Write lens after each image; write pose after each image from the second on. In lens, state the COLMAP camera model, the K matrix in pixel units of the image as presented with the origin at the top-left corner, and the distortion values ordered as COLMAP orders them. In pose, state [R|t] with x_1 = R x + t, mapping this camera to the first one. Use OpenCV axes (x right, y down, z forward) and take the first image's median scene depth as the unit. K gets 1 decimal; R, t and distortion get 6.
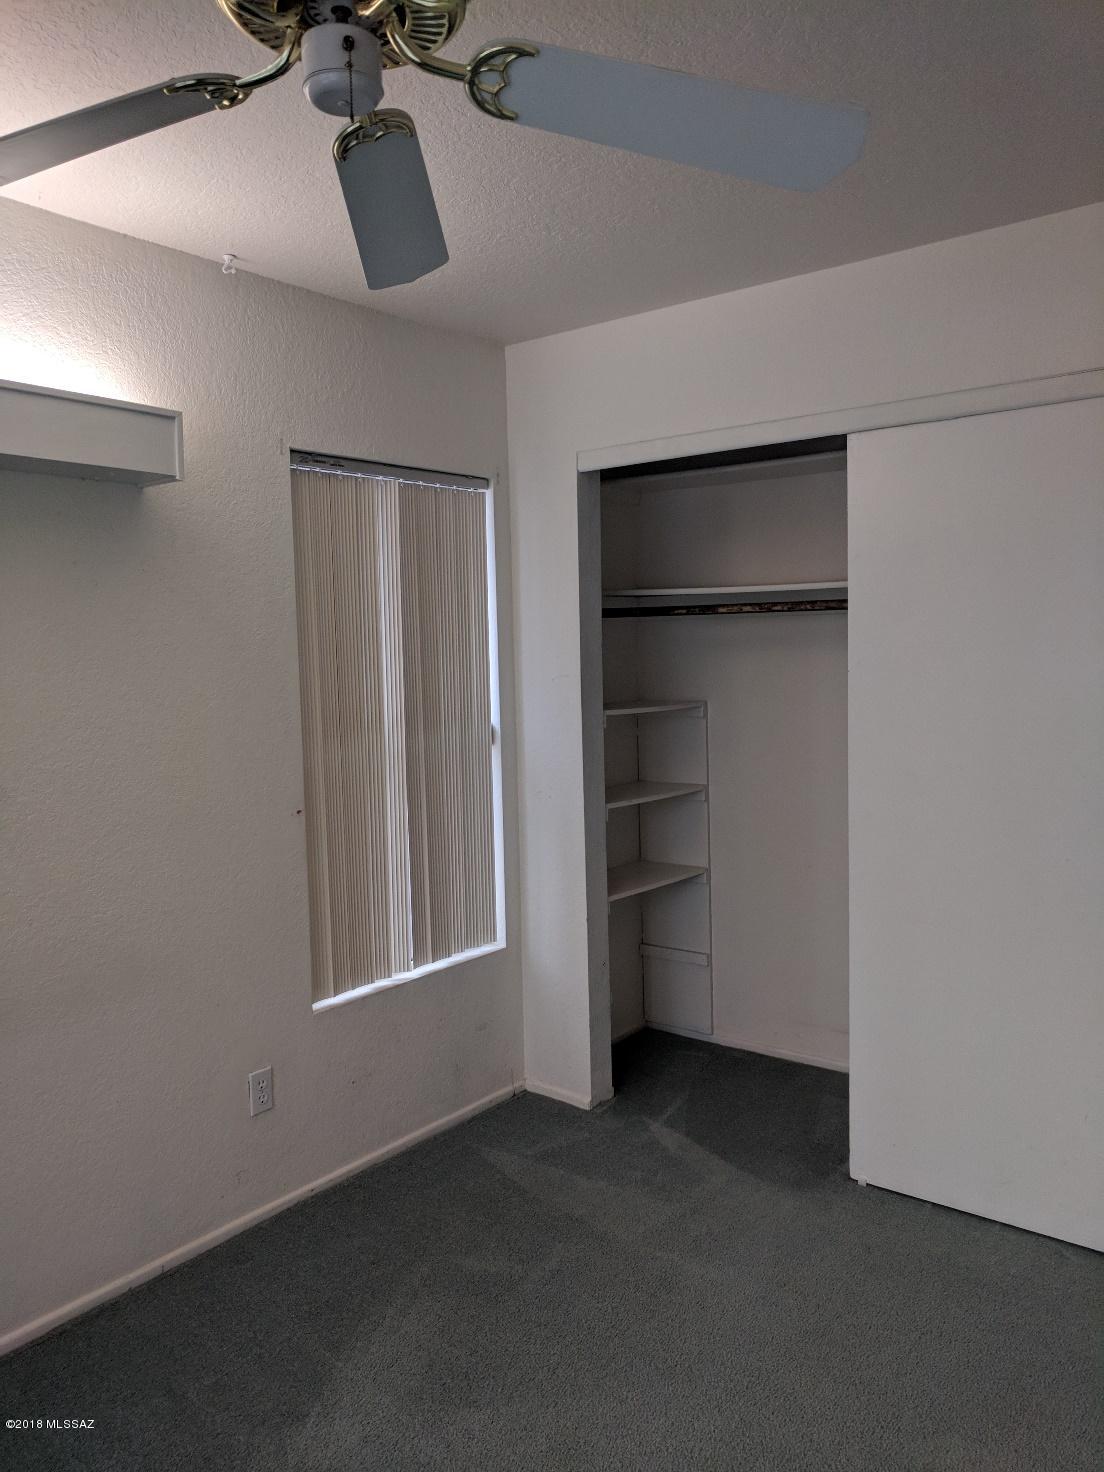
lens RADIAL K [[1103.9, 0, 552.0], [0, 1103.9, 740.6], [0, 0, 1]] dist [-0.010576, 0.015740]
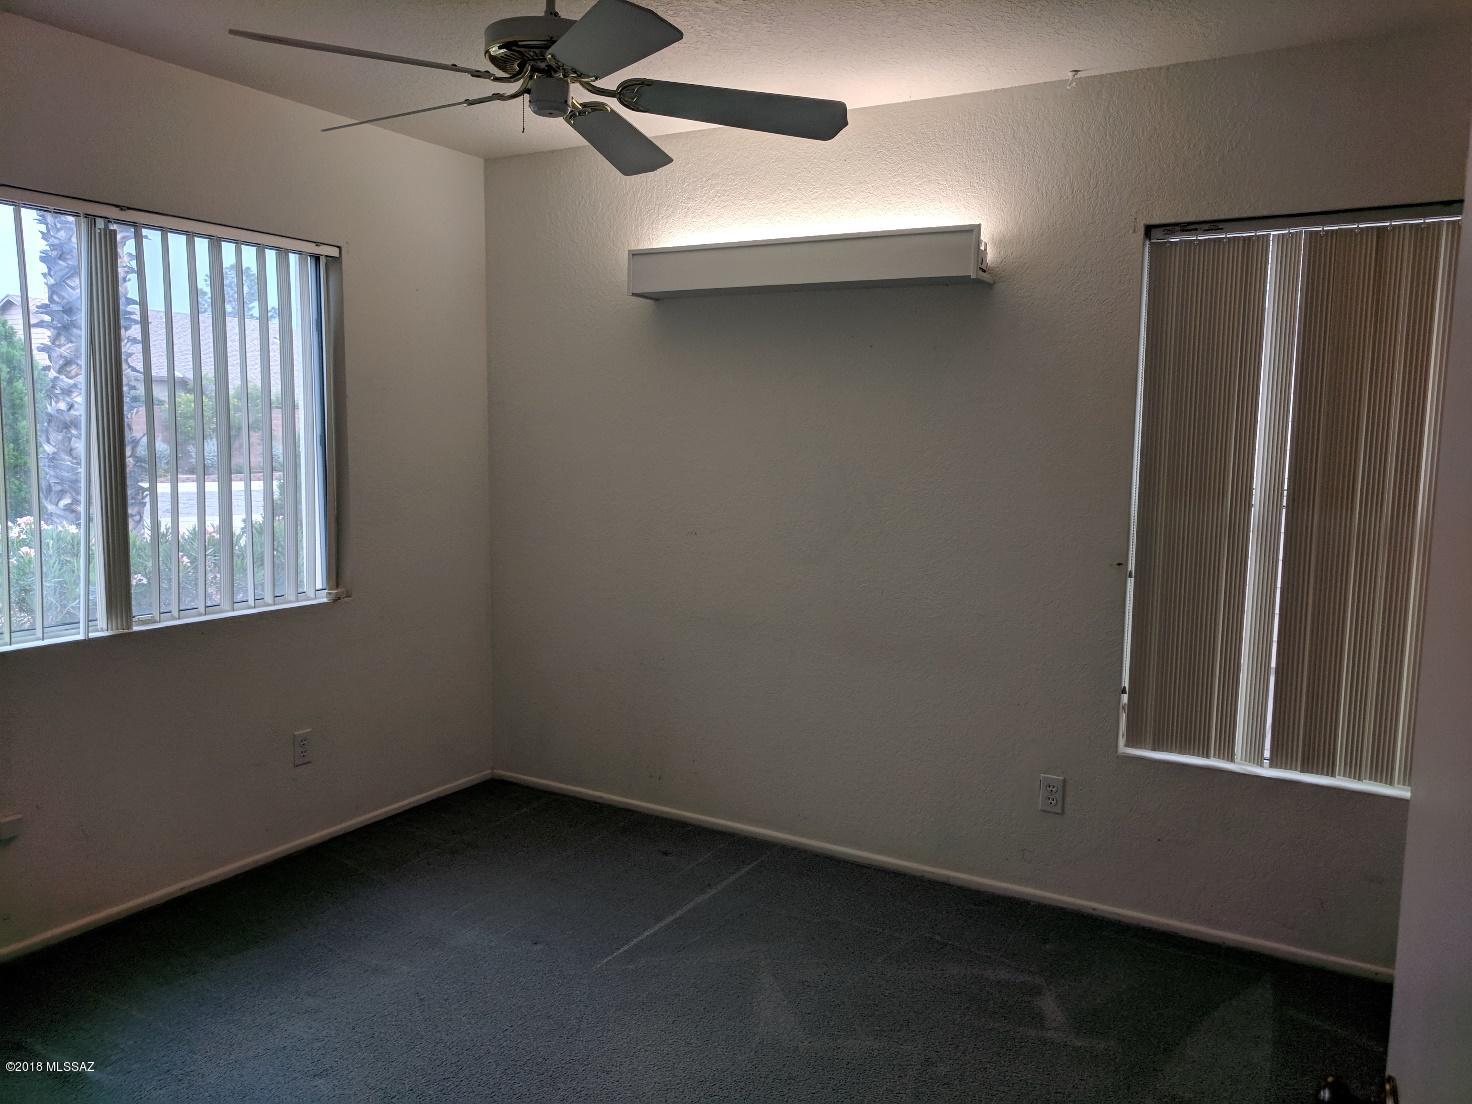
lens RADIAL K [[1103.9, 0, 736.0], [0, 1103.9, 545.0], [0, 0, 1]] dist [-0.010576, 0.015740]
pose [[0.153389, 0.134906, -0.978914, 0.702504], [-0.107085, 0.987072, 0.119251, -0.038959], [0.982346, 0.086535, 0.165853, 0.409588]]
